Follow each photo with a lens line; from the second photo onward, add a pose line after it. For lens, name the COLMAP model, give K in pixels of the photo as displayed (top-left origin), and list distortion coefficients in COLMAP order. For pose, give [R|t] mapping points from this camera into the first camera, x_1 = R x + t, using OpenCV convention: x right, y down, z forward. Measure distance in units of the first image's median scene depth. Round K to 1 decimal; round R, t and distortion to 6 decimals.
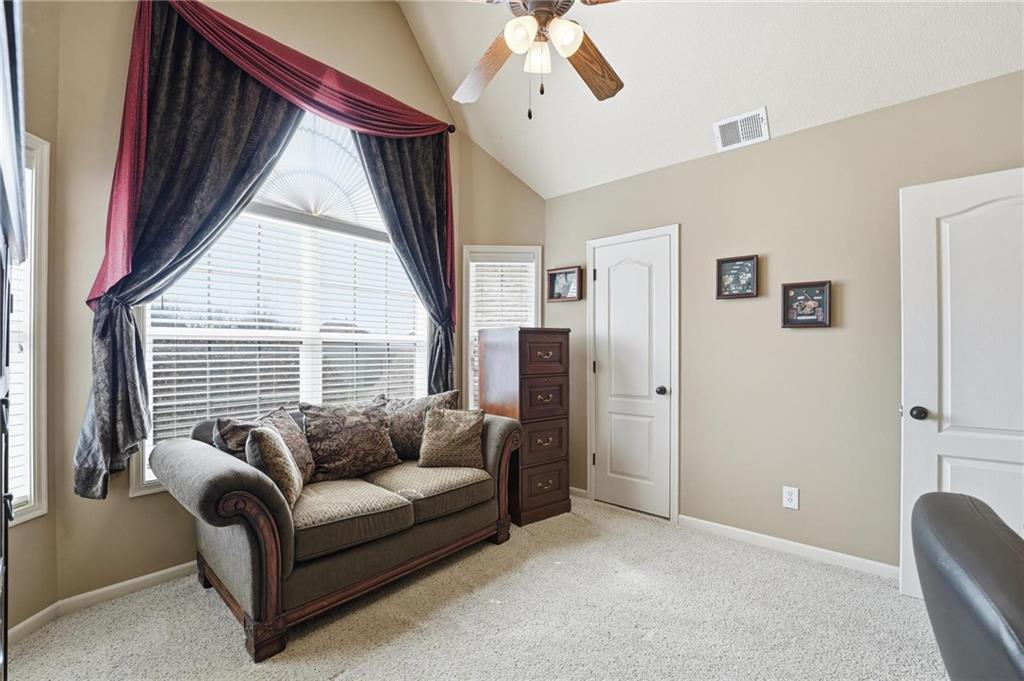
lens RADIAL K [[425.1, 0, 509.2], [0, 425.1, 345.8], [0, 0, 1]] dist [-0.001178, -0.000102]
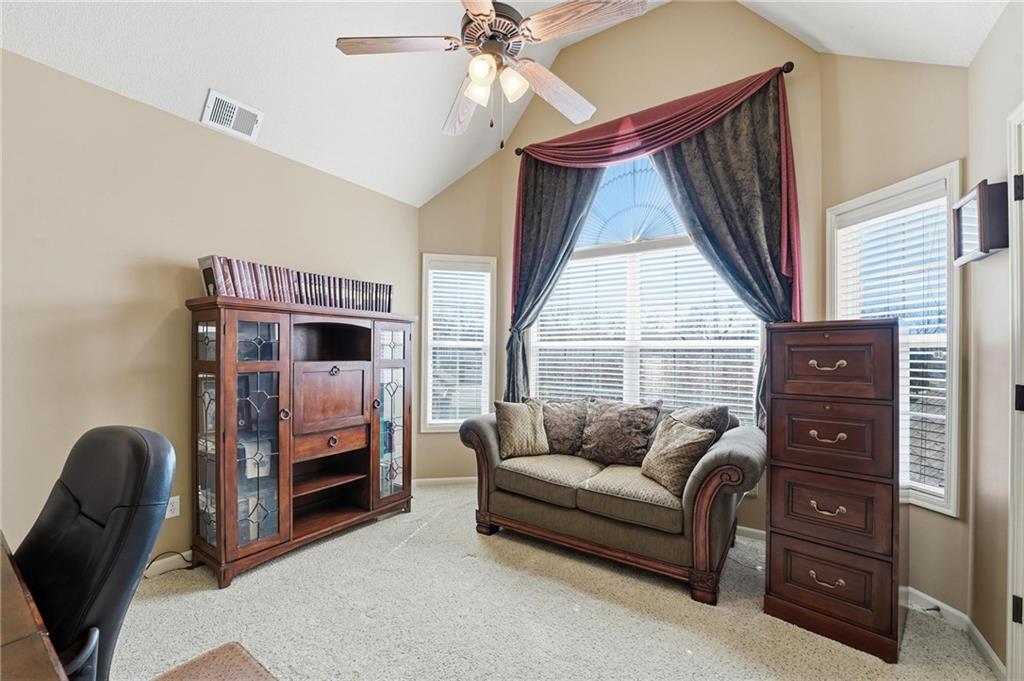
lens RADIAL K [[425.1, 0, 509.2], [0, 425.1, 345.8], [0, 0, 1]] dist [-0.001178, -0.000102]
pose [[0.140200, -0.020756, -0.989906, 0.659887], [-0.002838, 0.999768, -0.021365, 0.007874], [0.990119, 0.005805, 0.140109, 0.491509]]
